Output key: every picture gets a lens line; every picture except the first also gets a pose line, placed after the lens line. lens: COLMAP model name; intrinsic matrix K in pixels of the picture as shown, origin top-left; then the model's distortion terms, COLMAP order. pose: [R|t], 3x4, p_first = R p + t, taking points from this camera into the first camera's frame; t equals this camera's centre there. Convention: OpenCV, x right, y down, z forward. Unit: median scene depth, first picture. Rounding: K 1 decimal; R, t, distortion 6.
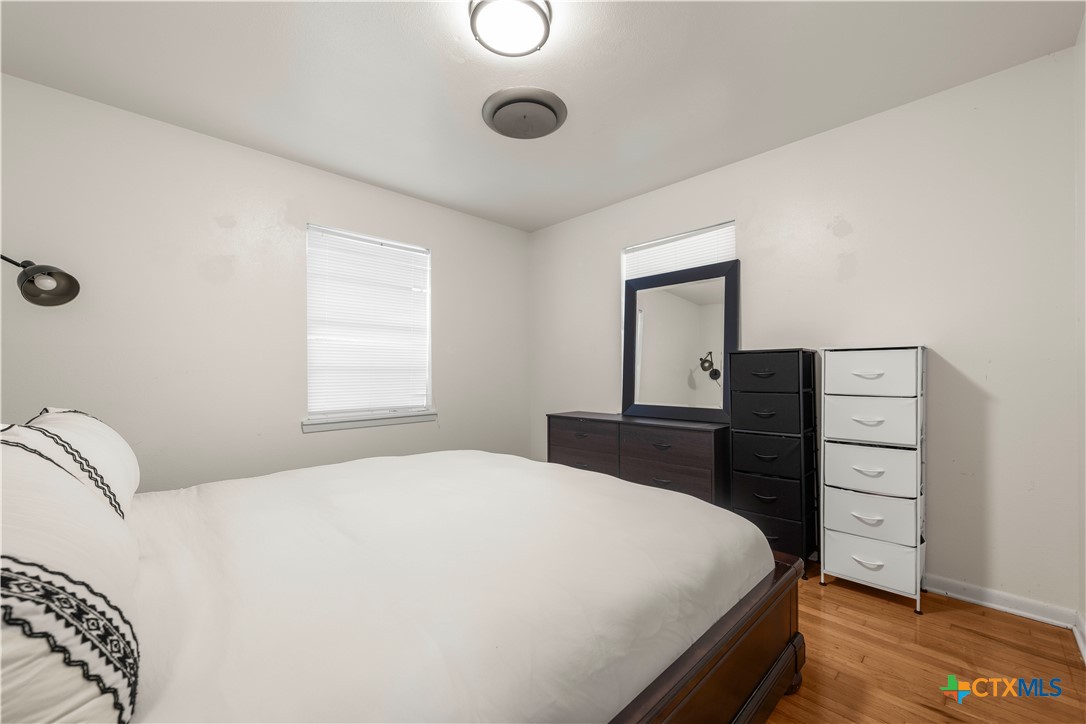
lens RADIAL K [[434.1, 0, 537.6], [0, 434.1, 376.7], [0, 0, 1]] dist [-0.000696, -0.000392]
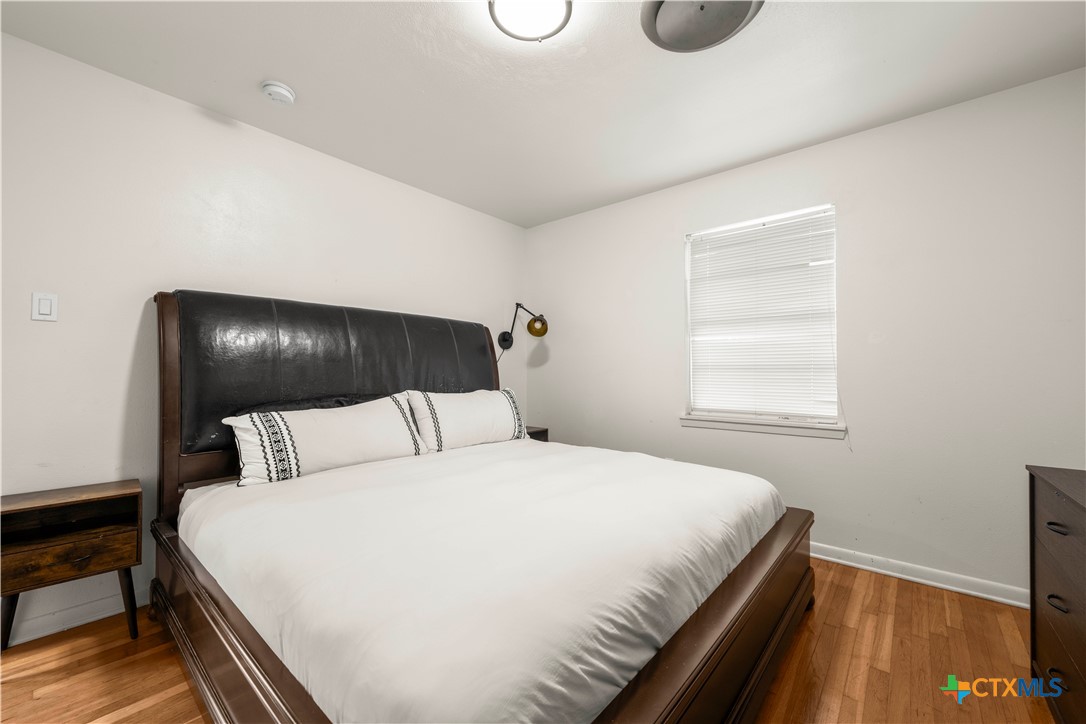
lens RADIAL K [[434.1, 0, 537.6], [0, 434.1, 376.7], [0, 0, 1]] dist [-0.000696, -0.000392]
pose [[0.082612, 0.020777, -0.996365, 0.449495], [-0.008021, 0.999764, 0.020183, -0.013186], [0.996550, 0.006324, 0.082759, 0.447671]]
